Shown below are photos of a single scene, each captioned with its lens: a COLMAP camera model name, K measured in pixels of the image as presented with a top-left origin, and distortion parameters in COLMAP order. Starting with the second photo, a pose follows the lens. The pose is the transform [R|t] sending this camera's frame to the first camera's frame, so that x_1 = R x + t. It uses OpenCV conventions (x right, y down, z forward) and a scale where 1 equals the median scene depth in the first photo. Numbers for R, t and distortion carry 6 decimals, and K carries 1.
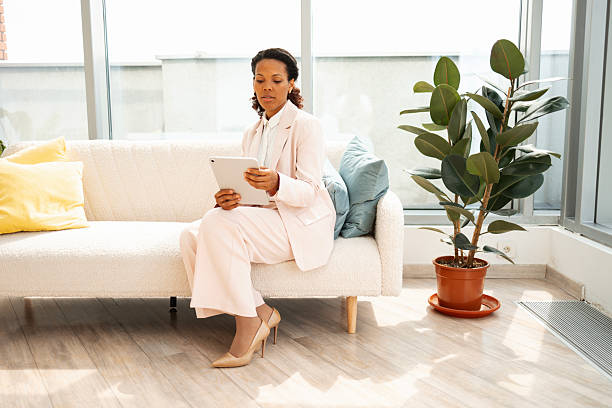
lens RADIAL K [[607.8, 0, 307.3], [0, 607.8, 204.2], [0, 0, 1]] dist [0.001488, 0.004812]
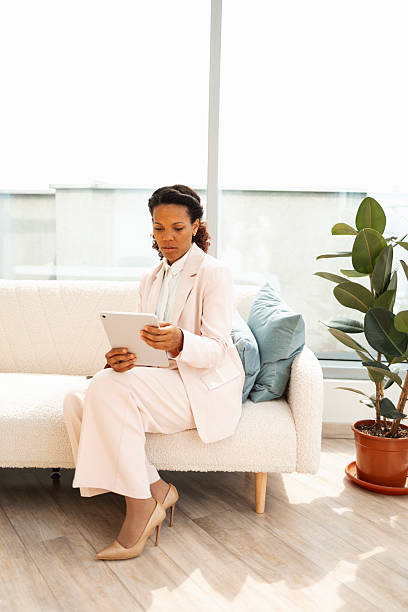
lens RADIAL K [[607.8, 0, 204.1], [0, 607.8, 308.8], [0, 0, 1]] dist [0.001488, 0.004812]
pose [[0.999696, 0.024634, 0.000592, -0.013849], [-0.024603, 0.999179, -0.032173, -0.047855], [-0.001384, 0.032149, 0.999482, 0.123584]]
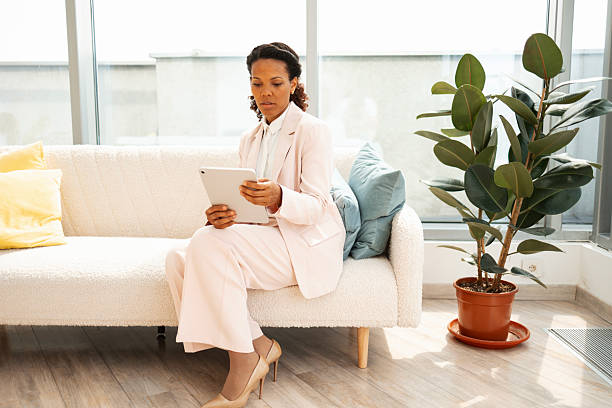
lens RADIAL K [[607.8, 0, 307.3], [0, 607.8, 204.2], [0, 0, 1]] dist [0.001488, 0.004812]
pose [[0.999967, 0.005698, -0.005732, -0.003016], [-0.005723, 0.999974, -0.004365, -0.019128], [0.005707, 0.004398, 0.999974, 0.120517]]
